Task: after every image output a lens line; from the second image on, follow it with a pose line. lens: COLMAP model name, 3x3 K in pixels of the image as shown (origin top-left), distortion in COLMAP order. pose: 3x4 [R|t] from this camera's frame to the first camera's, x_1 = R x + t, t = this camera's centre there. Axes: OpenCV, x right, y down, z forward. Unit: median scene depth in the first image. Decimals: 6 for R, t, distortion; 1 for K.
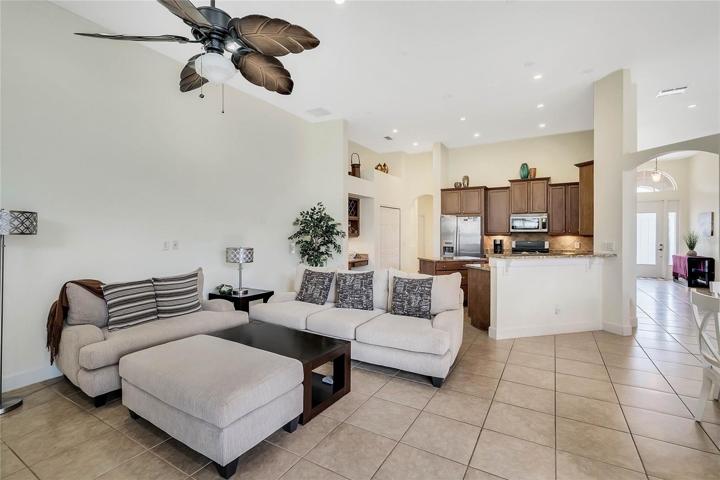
lens RADIAL K [[329.4, 0, 361.2], [0, 329.4, 237.2], [0, 0, 1]] dist [-0.003058, -0.001117]
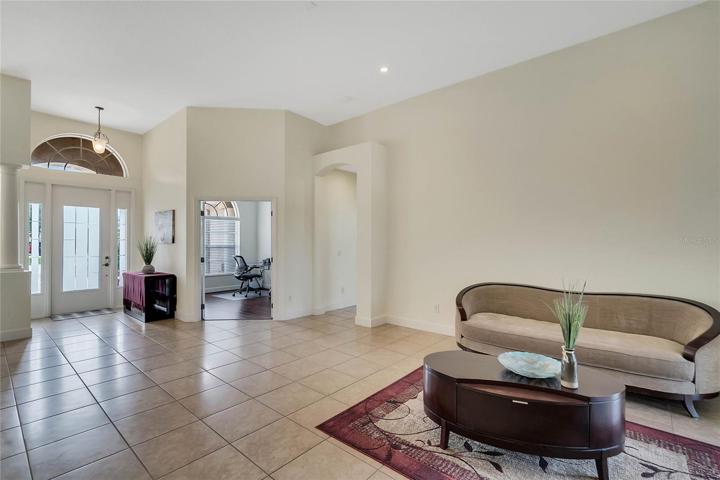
lens RADIAL K [[329.4, 0, 362.0], [0, 329.4, 238.9], [0, 0, 1]] dist [-0.003058, -0.001117]
pose [[0.178386, 0.006226, 0.983941, 0.366607], [0.006687, 0.999949, -0.007539, -0.004096], [-0.983938, 0.007924, 0.178335, 0.390275]]
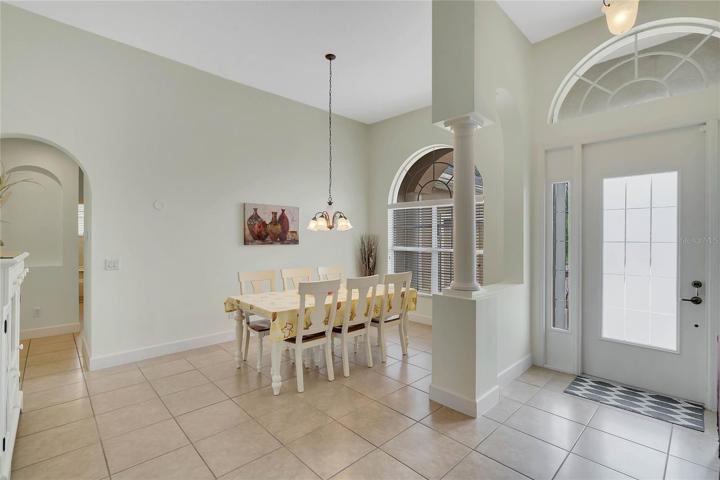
lens RADIAL K [[329.4, 0, 360.8], [0, 329.4, 237.3], [0, 0, 1]] dist [-0.003058, -0.001117]
pose [[0.958029, 0.002878, -0.286656, 0.727806], [-0.005271, 0.999957, -0.007576, -0.011827], [0.286622, 0.008769, 0.958004, 0.657155]]
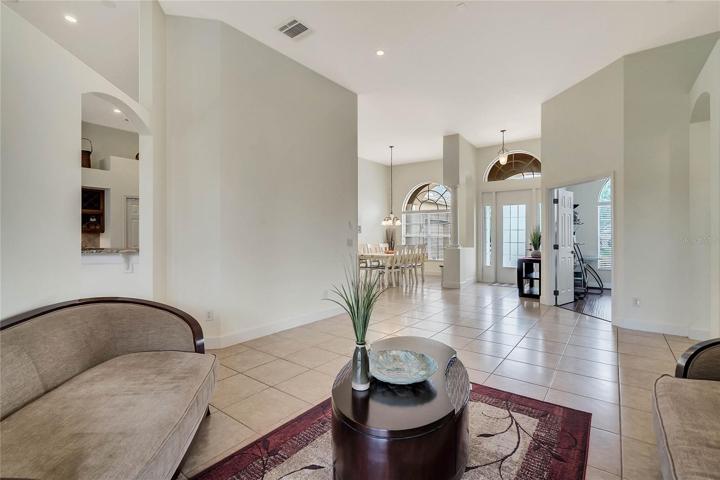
lens RADIAL K [[329.4, 0, 359.5], [0, 329.4, 235.3], [0, 0, 1]] dist [-0.003058, -0.001117]
pose [[0.991571, 0.000747, -0.129561, 0.606838], [-0.001960, 0.999955, -0.009230, 0.011777], [0.129549, 0.009406, 0.991528, 0.145059]]
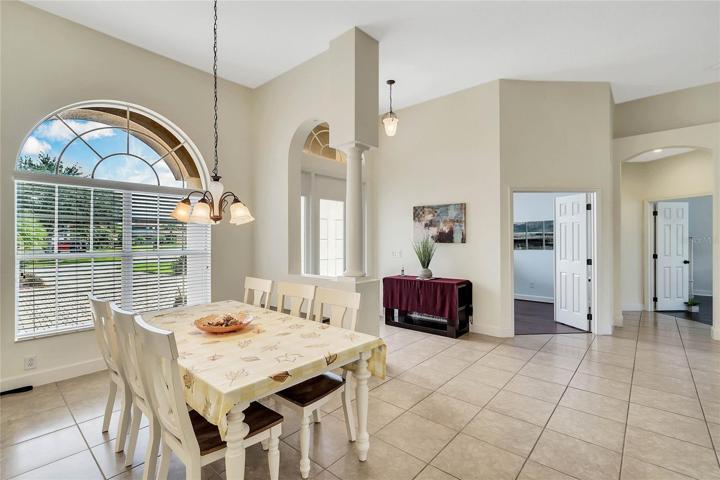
lens RADIAL K [[329.4, 0, 359.0], [0, 329.4, 237.8], [0, 0, 1]] dist [-0.003058, -0.001117]
pose [[0.201395, -0.000907, 0.979510, 0.368182], [0.008316, 0.999965, -0.000784, -0.011615], [-0.979475, 0.008303, 0.201396, 0.879620]]
